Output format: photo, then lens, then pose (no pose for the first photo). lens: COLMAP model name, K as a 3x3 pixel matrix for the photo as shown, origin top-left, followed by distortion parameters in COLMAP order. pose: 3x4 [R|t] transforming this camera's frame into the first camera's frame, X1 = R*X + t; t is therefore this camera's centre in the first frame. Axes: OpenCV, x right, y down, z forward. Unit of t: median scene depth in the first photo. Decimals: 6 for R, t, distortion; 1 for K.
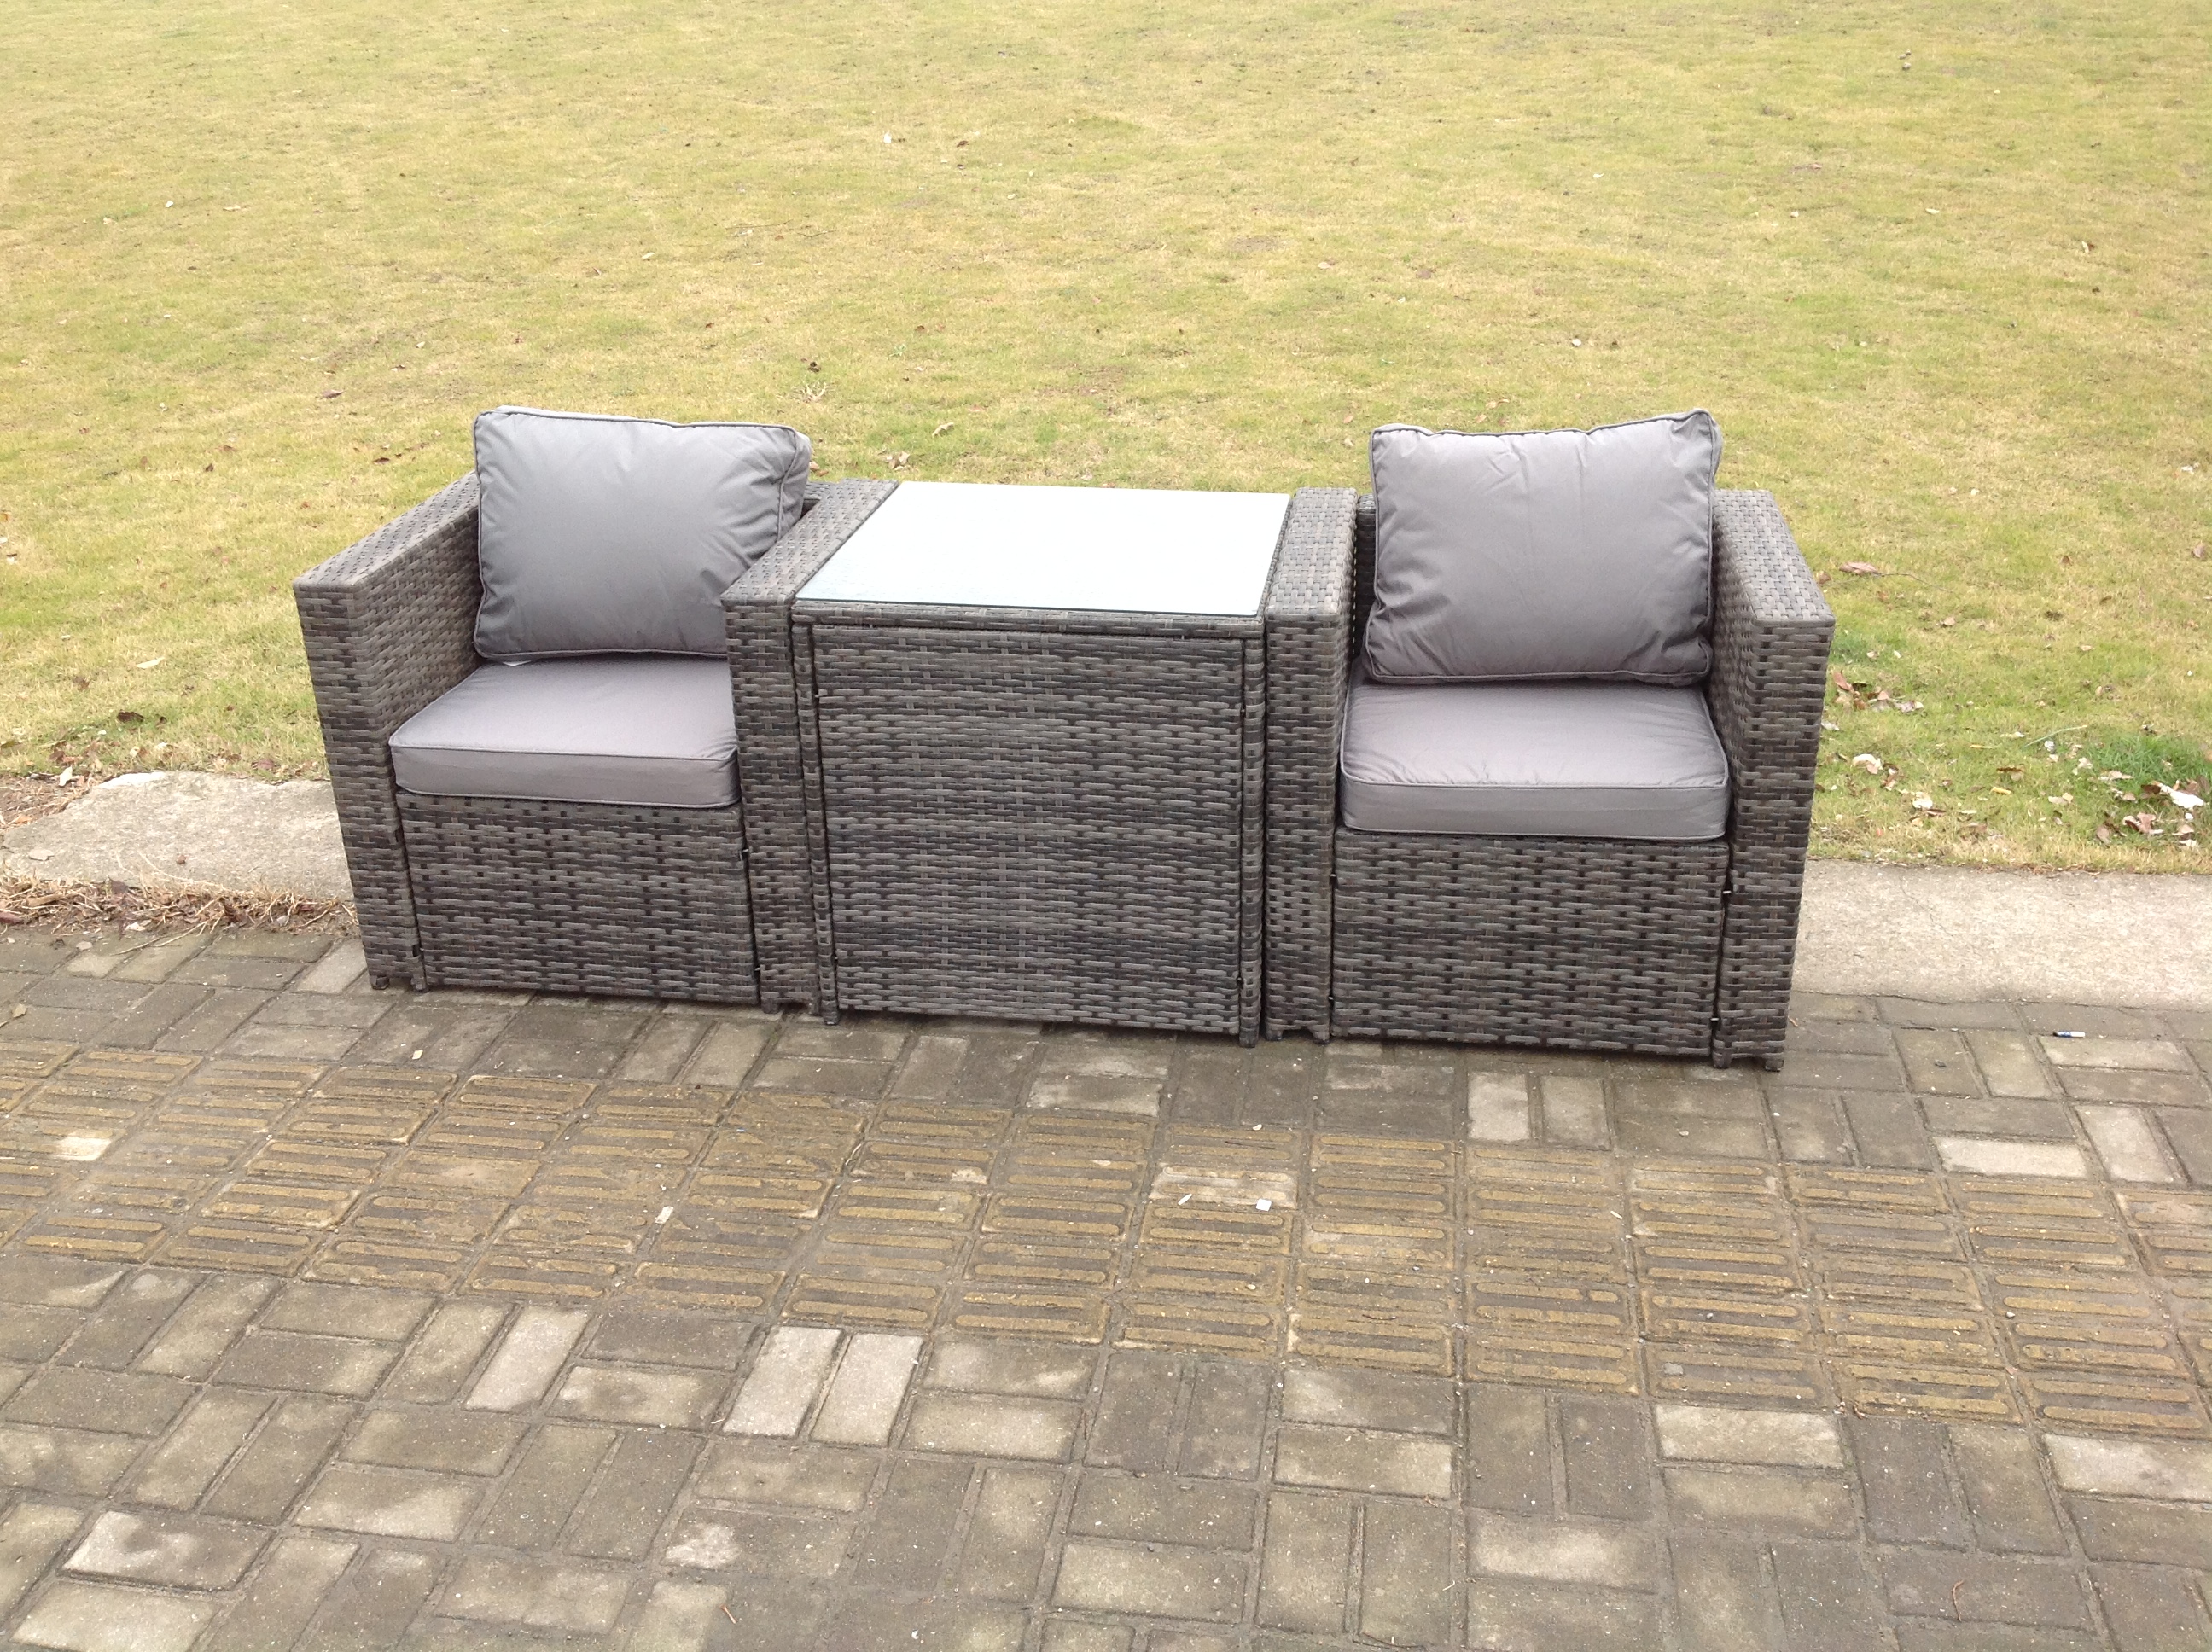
lens RADIAL K [[2087.5, 0, 1106.2], [0, 2087.5, 844.1], [0, 0, 1]] dist [0.149890, -0.352944]
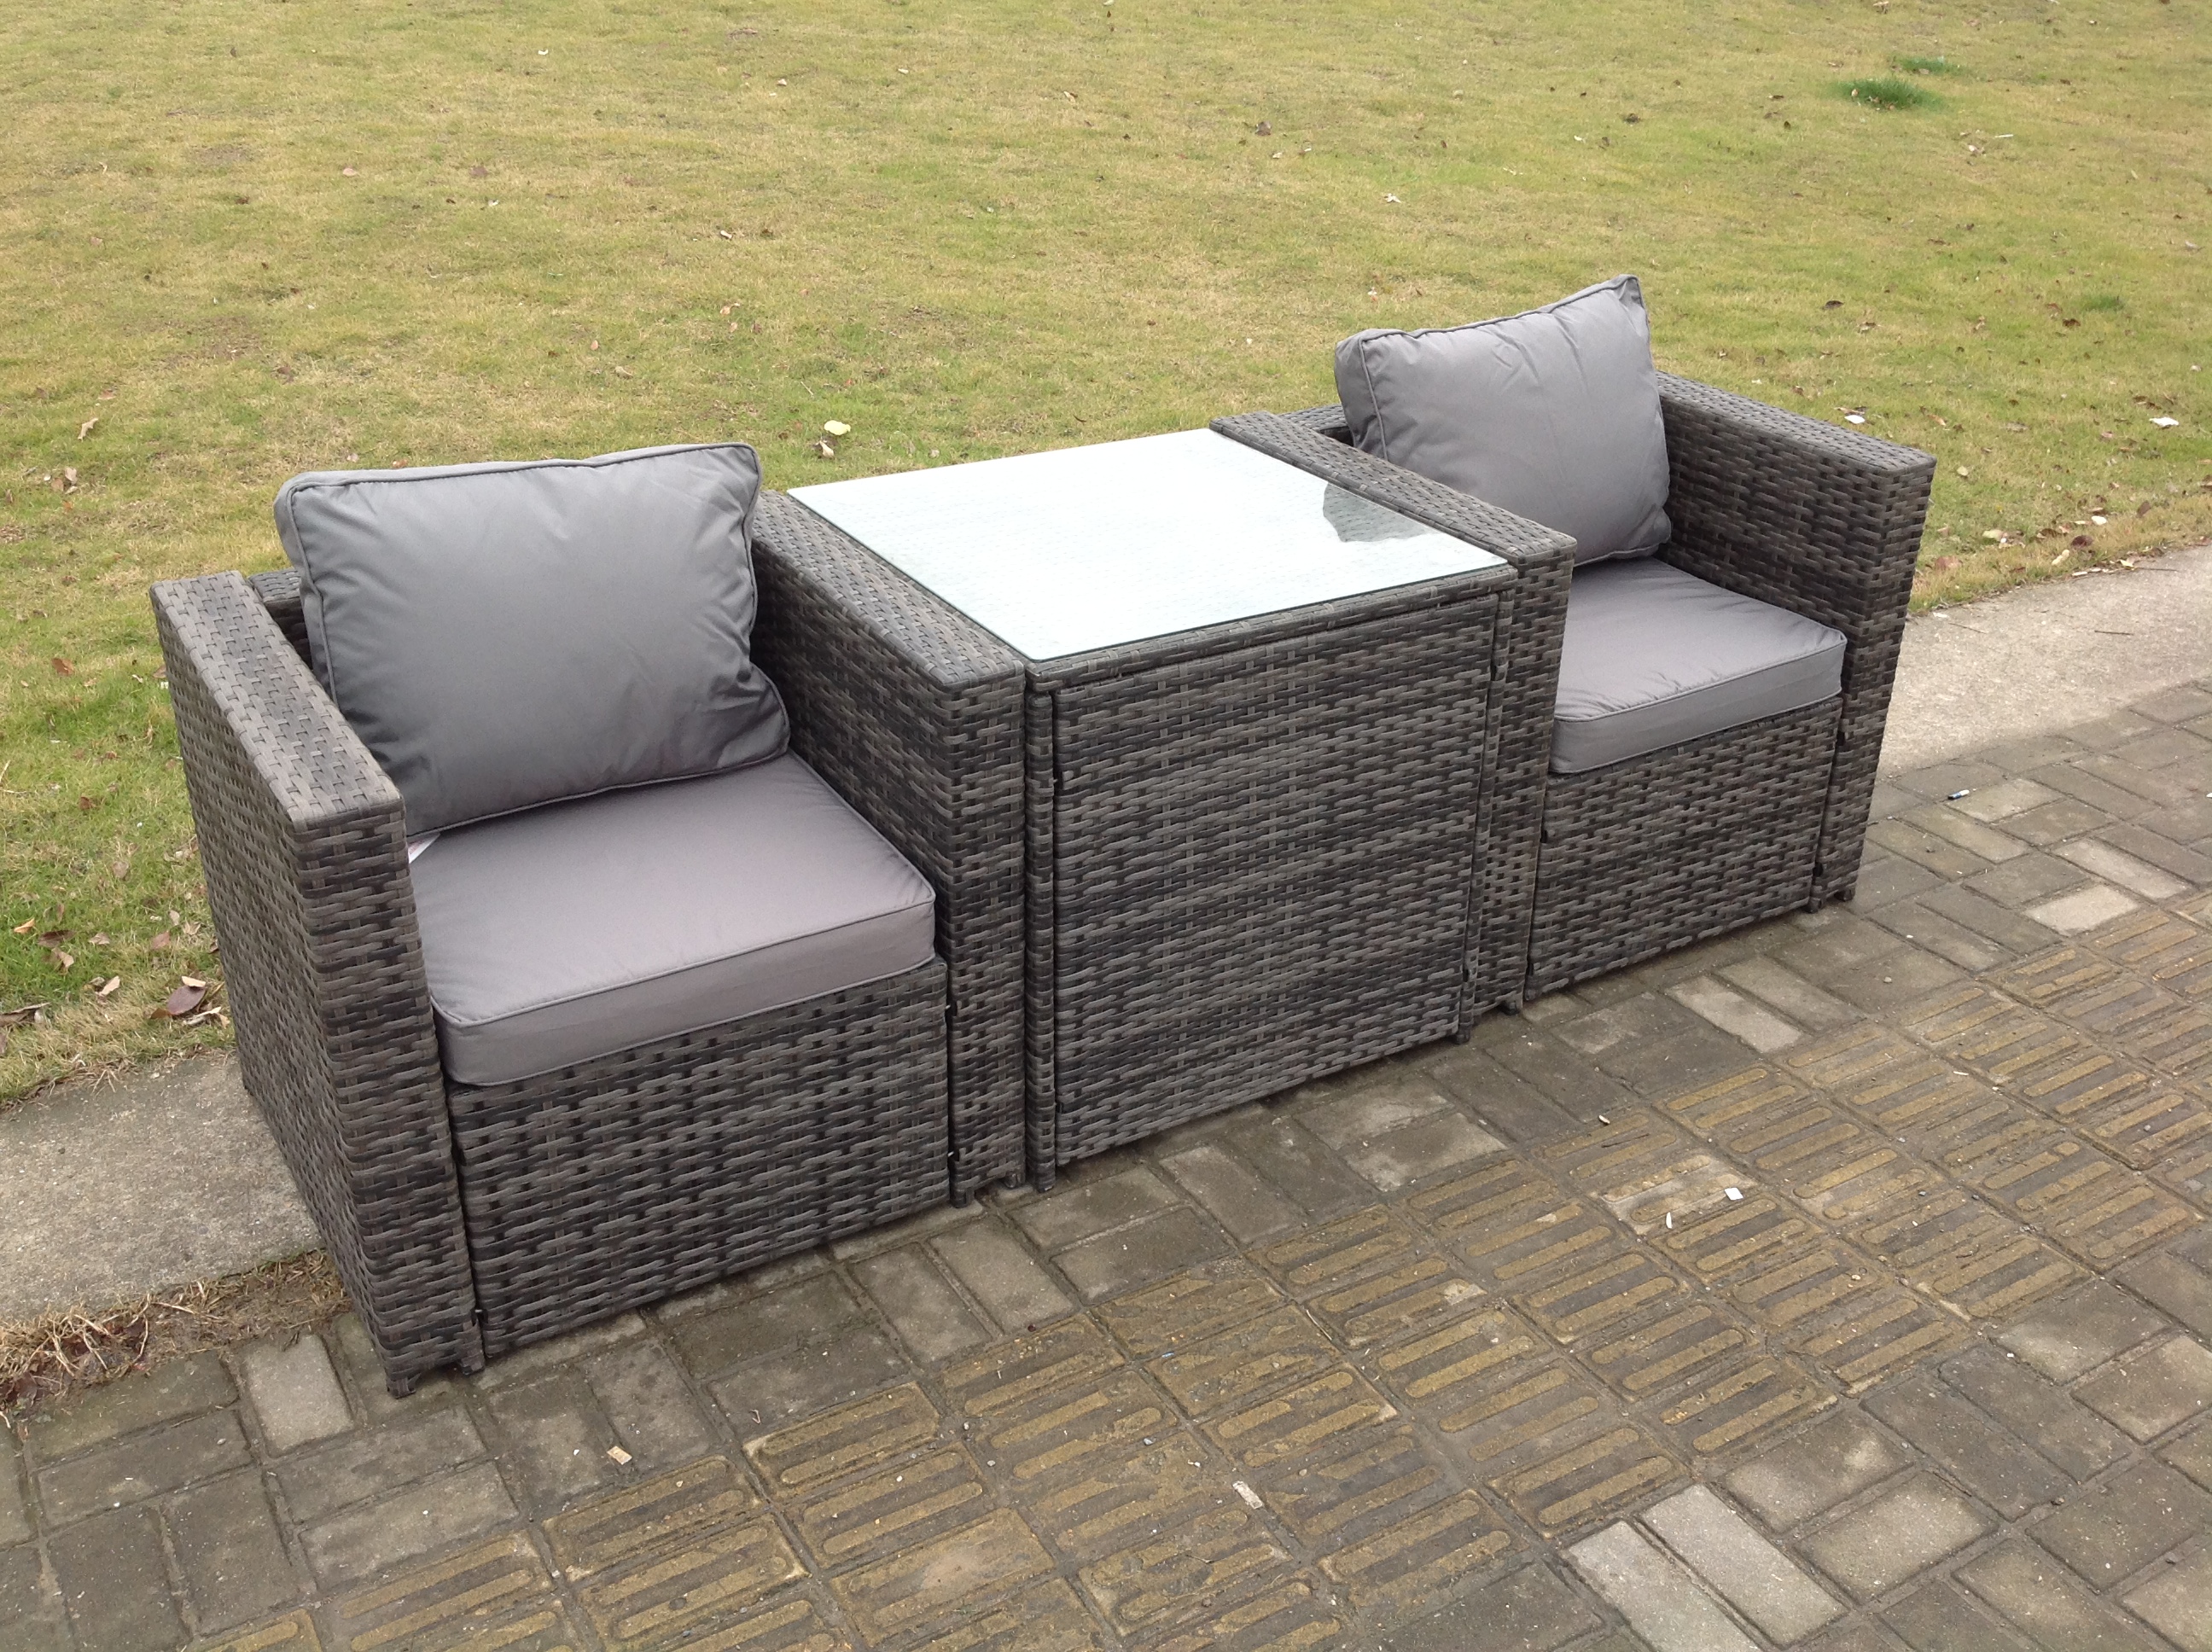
lens RADIAL K [[2089.8, 0, 1115.4], [0, 2089.8, 846.8], [0, 0, 1]] dist [0.131887, -0.317745]
pose [[0.768154, -0.269161, 0.580941, -0.542456], [0.235249, 0.962528, 0.134897, -0.138776], [-0.595481, 0.033045, 0.802689, 0.365259]]
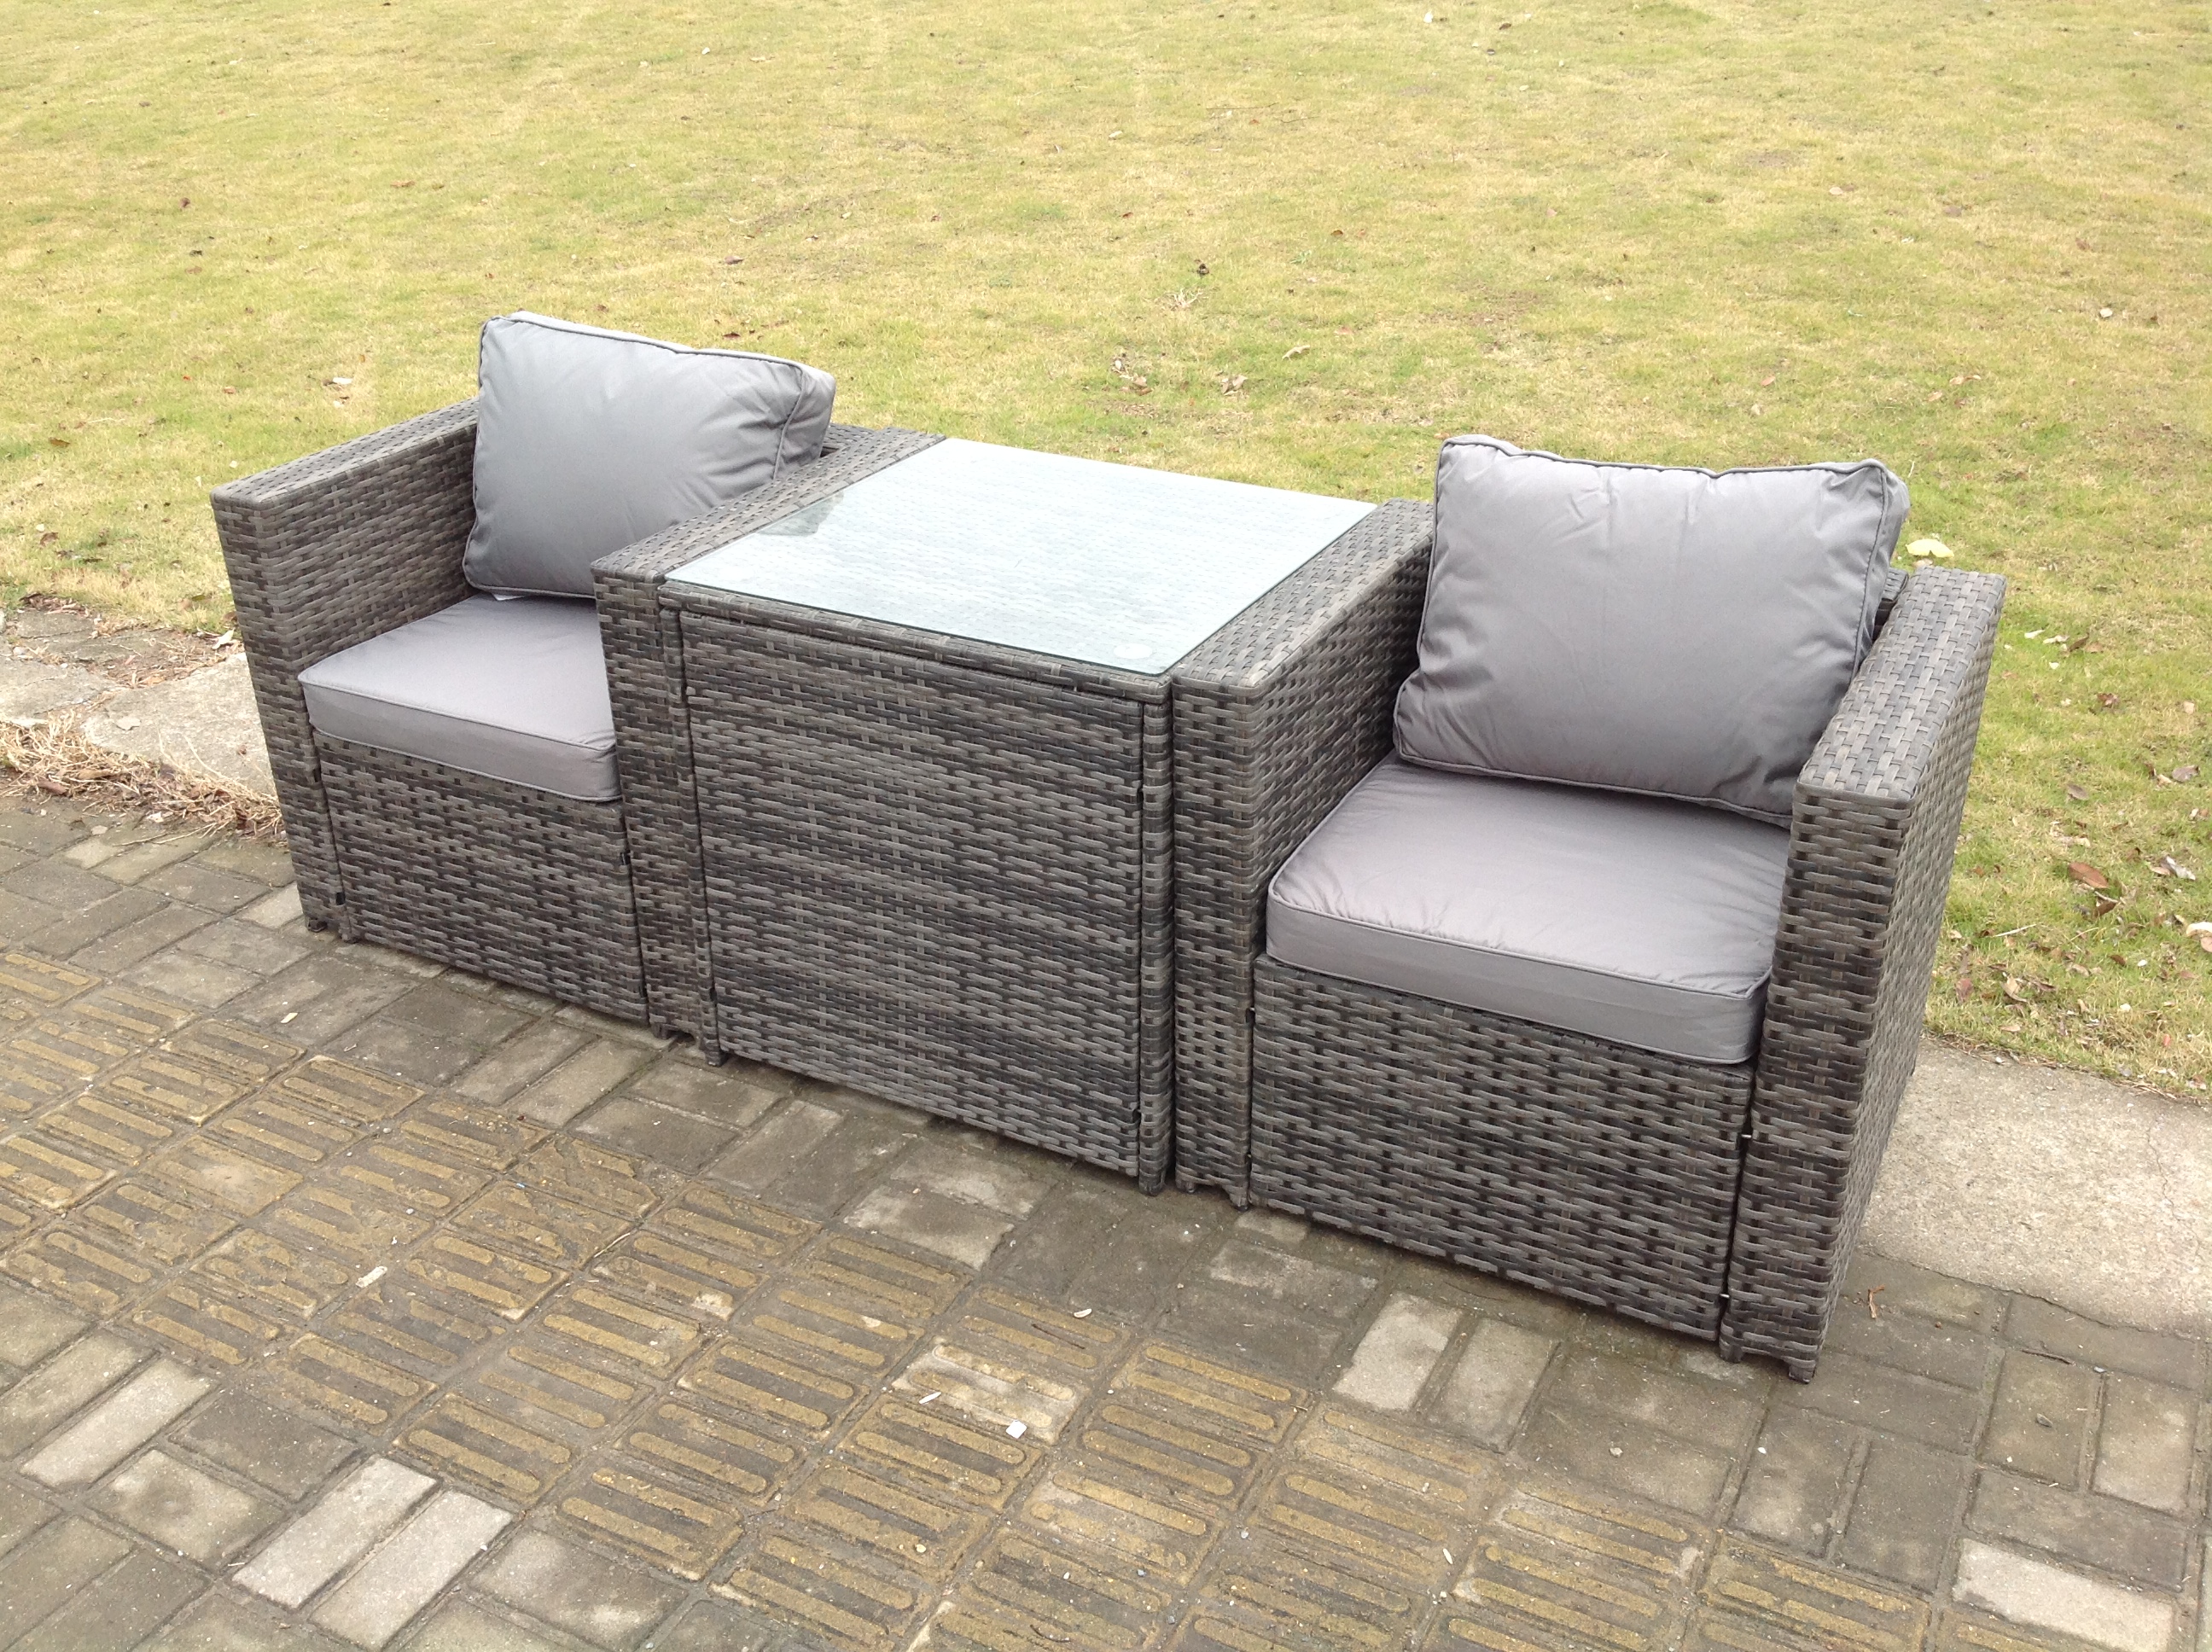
lens RADIAL K [[2082.7, 0, 1106.0], [0, 2082.7, 826.0], [0, 0, 1]] dist [0.138792, -0.355055]
pose [[0.946483, 0.153848, -0.283726, 0.257480], [-0.139880, 0.987763, 0.068978, -0.095626], [0.290867, -0.025599, 0.956421, 0.230244]]
